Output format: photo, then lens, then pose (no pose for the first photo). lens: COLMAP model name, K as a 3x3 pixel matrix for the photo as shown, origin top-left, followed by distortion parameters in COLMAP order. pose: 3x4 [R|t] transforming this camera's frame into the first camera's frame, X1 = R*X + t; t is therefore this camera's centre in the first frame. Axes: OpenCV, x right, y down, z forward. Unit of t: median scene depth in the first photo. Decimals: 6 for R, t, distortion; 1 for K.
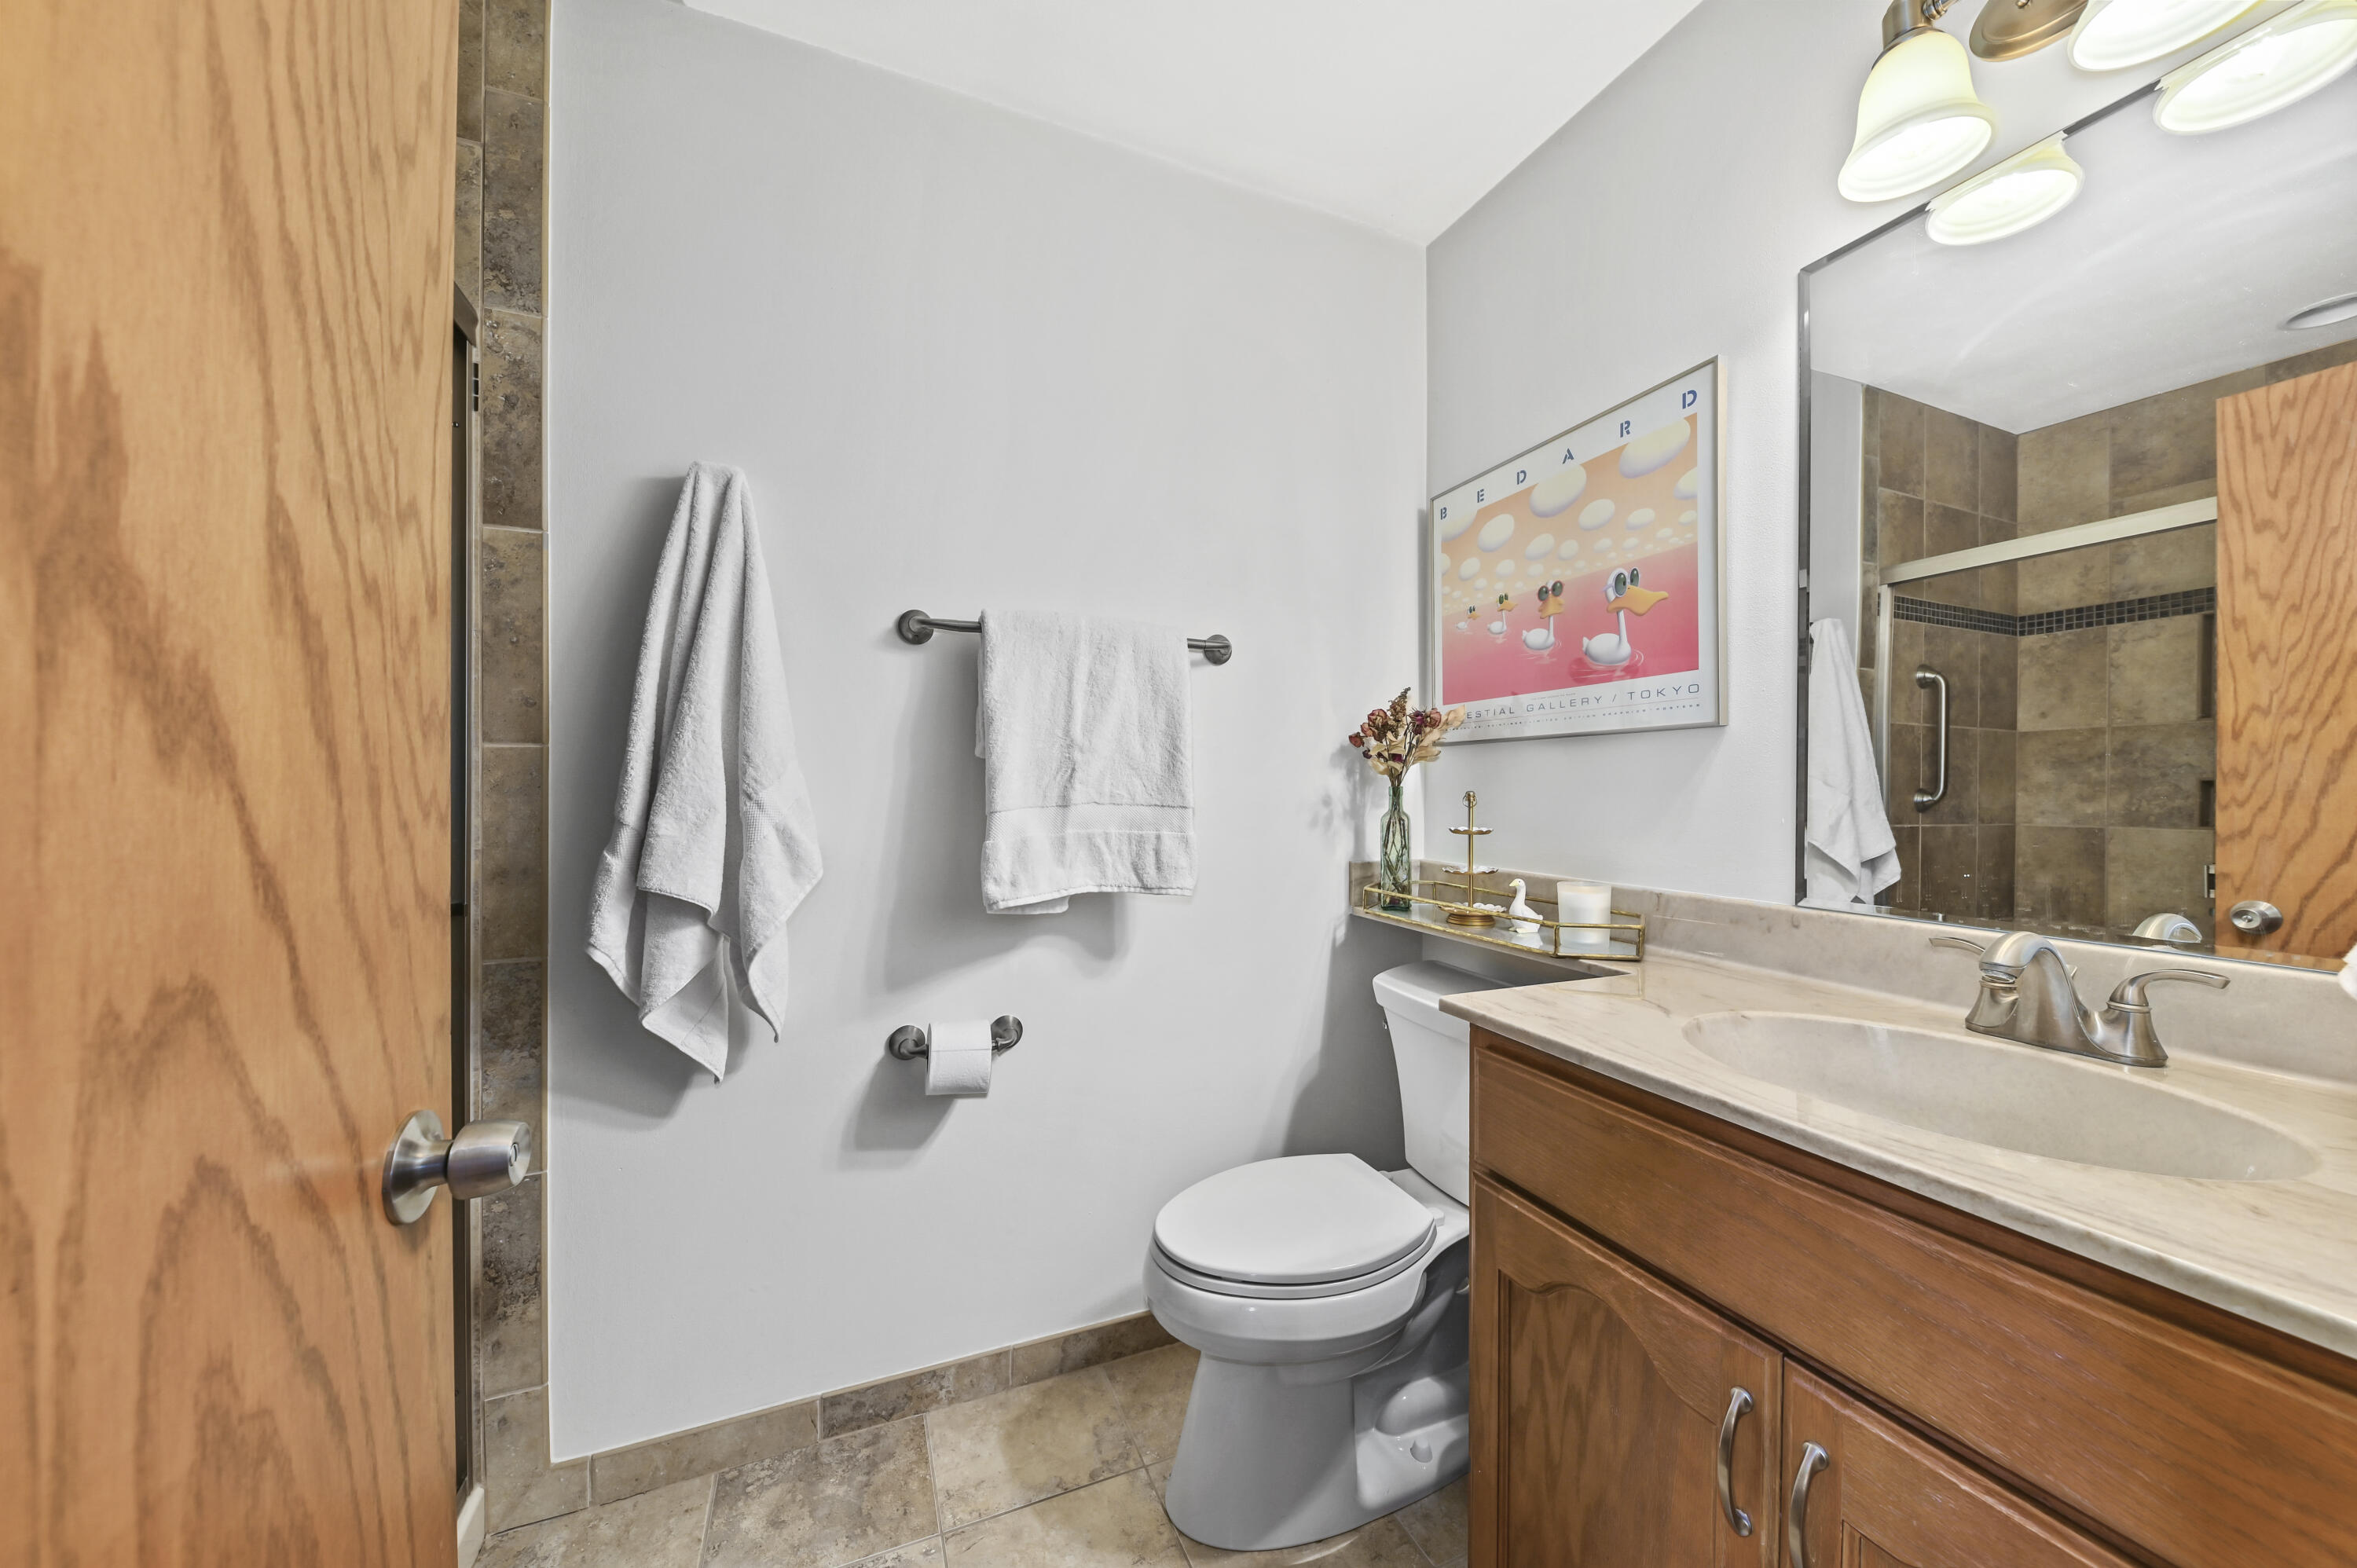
lens RADIAL K [[828.3, 0, 1177.3], [0, 828.3, 784.8], [0, 0, 1]] dist [0.032169, 0.000107]
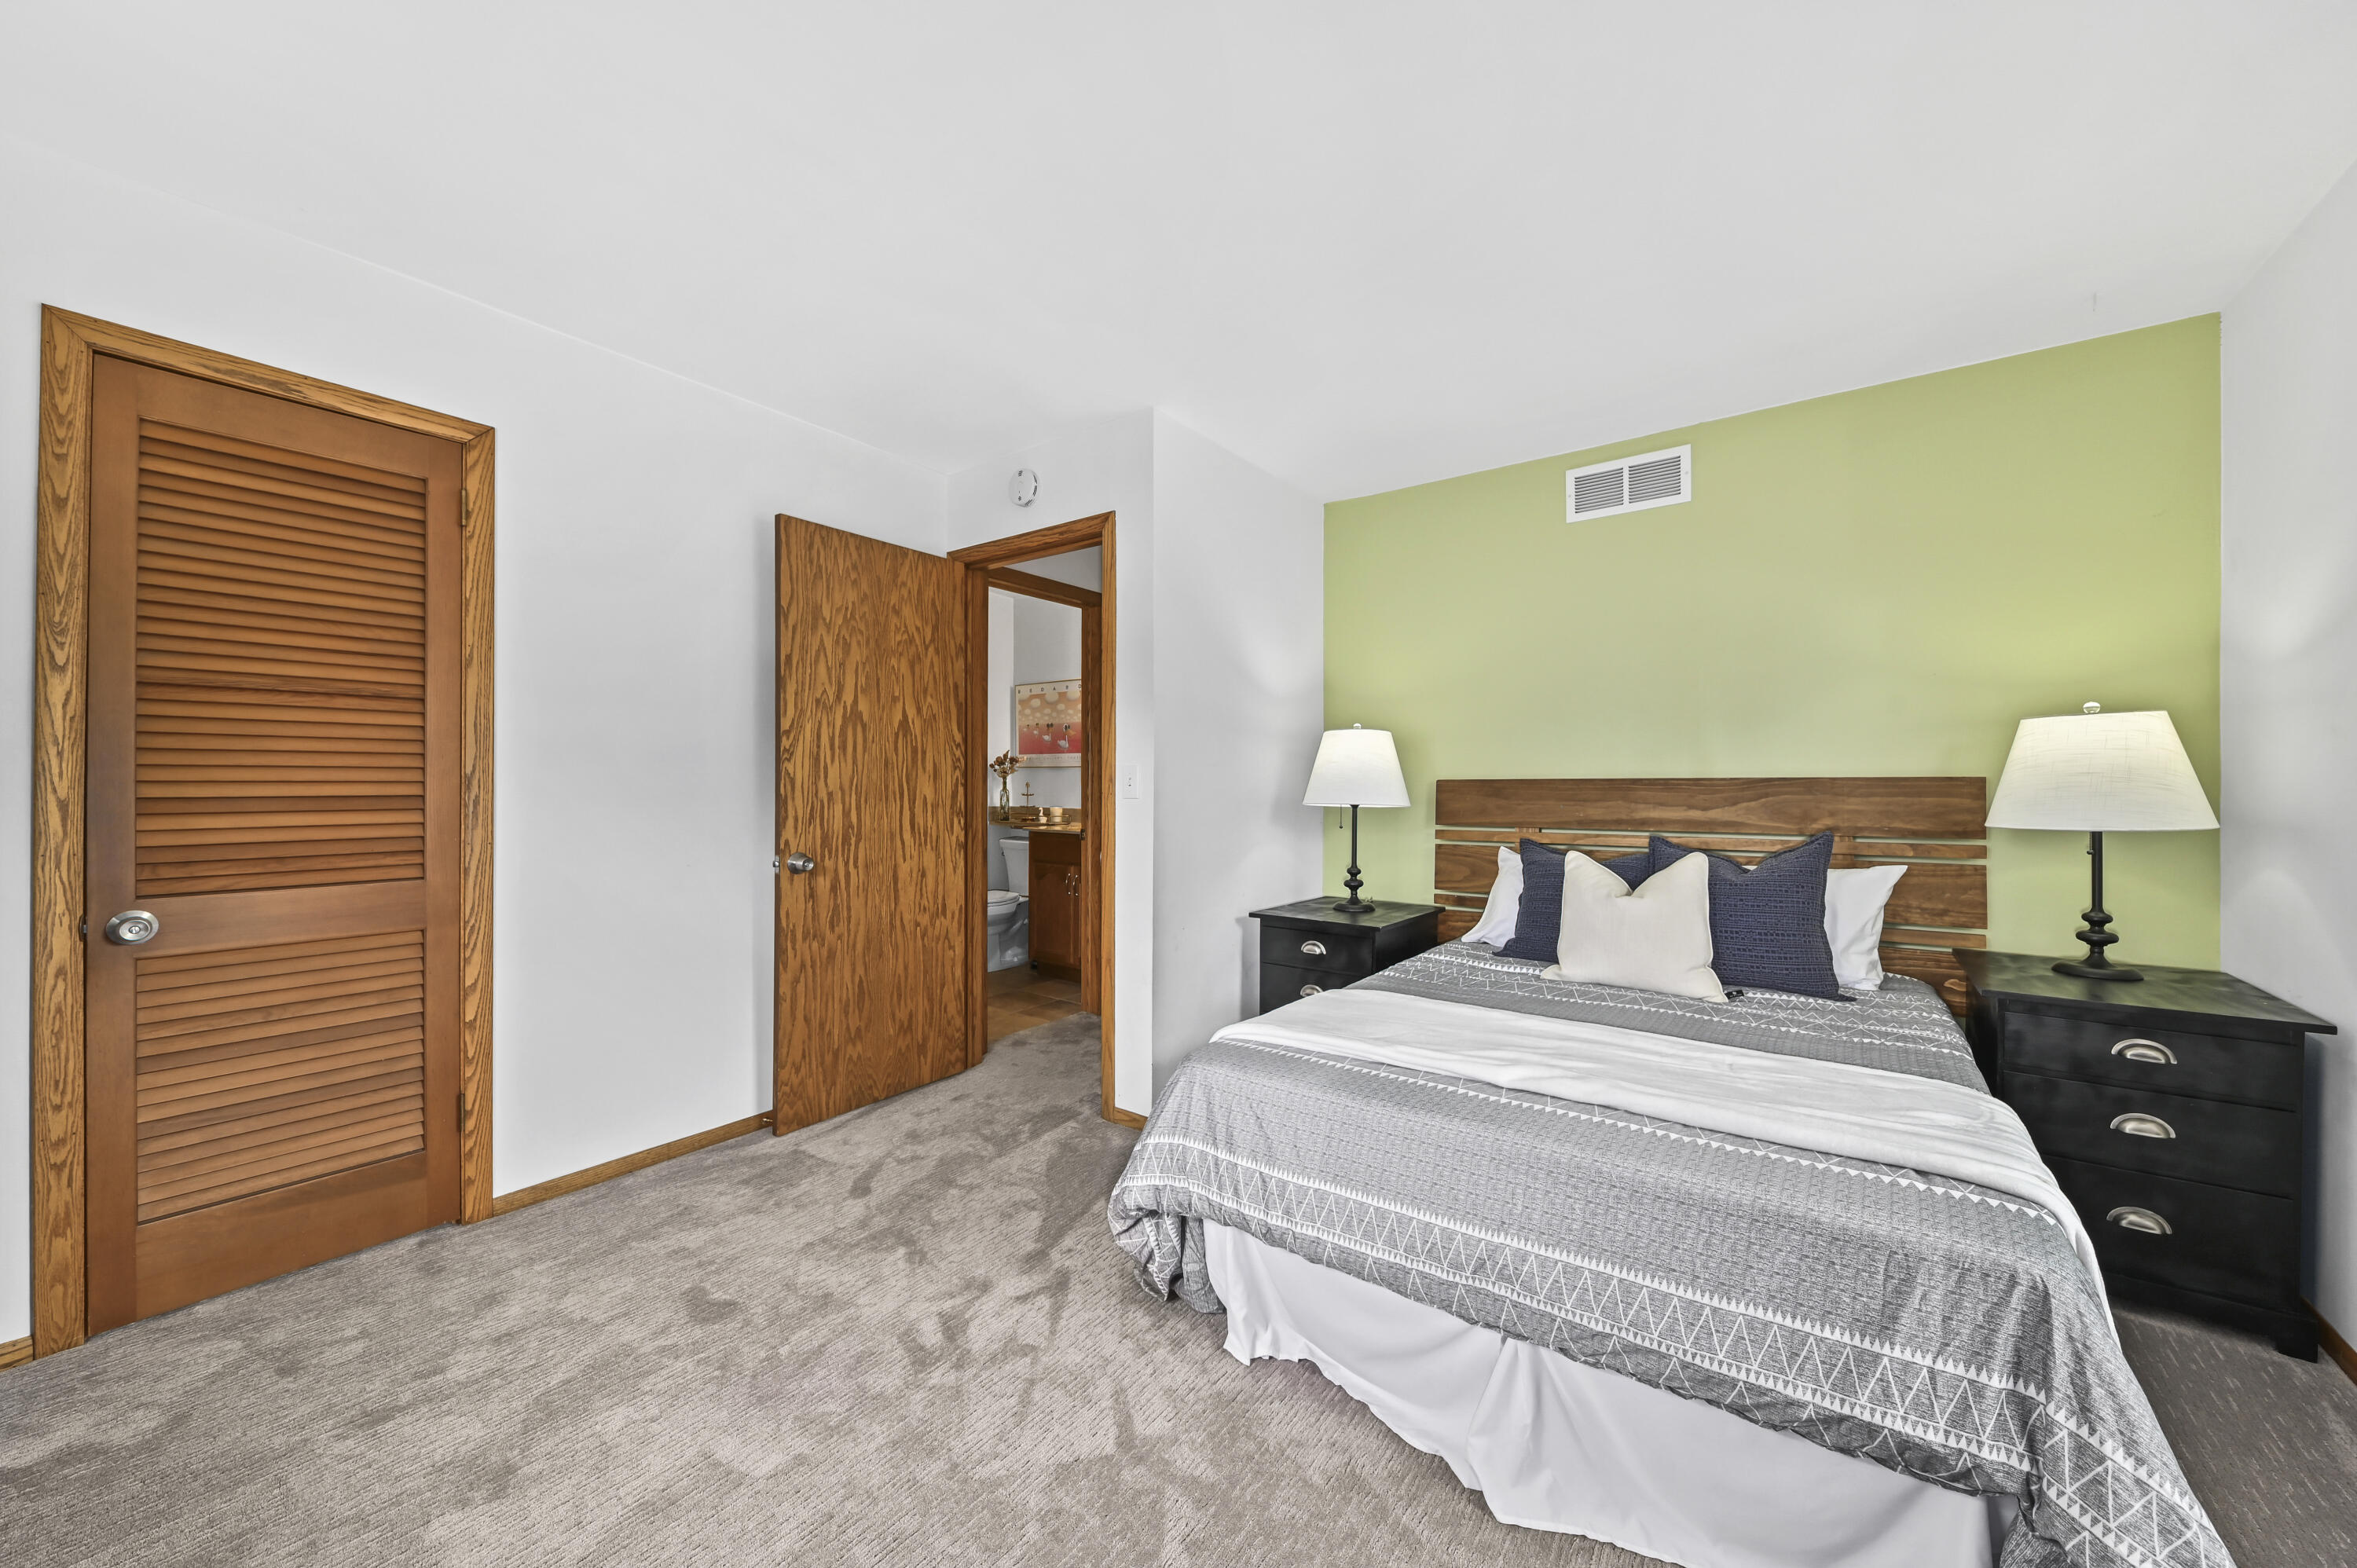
lens RADIAL K [[854.1, 0, 1176.5], [0, 854.1, 782.5], [0, 0, 1]] dist [-0.010815, -0.000103]
pose [[0.857595, 0.004052, 0.514309, -0.887660], [-0.005802, 0.999982, 0.001796, -0.002907], [-0.514292, -0.004525, 0.857603, -2.219695]]
